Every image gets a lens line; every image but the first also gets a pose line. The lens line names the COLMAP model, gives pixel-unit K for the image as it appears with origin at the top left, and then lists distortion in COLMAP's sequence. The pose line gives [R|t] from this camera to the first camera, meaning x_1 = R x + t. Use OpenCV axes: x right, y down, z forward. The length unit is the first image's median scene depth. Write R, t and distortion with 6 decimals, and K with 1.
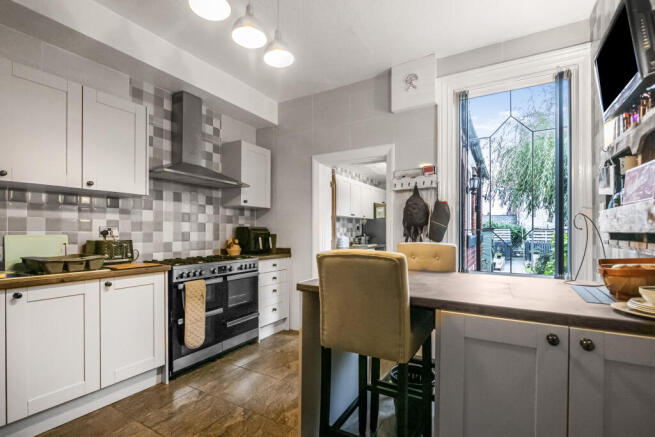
lens RADIAL K [[301.9, 0, 328.6], [0, 301.9, 225.6], [0, 0, 1]] dist [-0.005989, -0.000760]
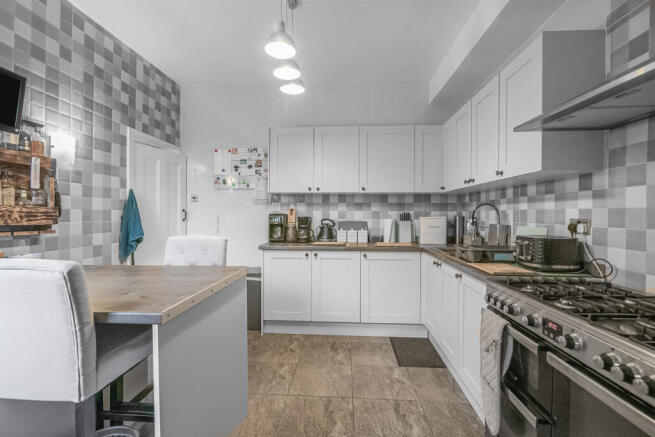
lens RADIAL K [[301.9, 0, 327.6], [0, 301.9, 217.6], [0, 0, 1]] dist [-0.005989, -0.000760]
pose [[-0.890710, -0.002338, -0.454566, 0.088485], [-0.000318, 0.999990, -0.004520, 0.003664], [0.454571, -0.003881, -0.890702, 1.216569]]
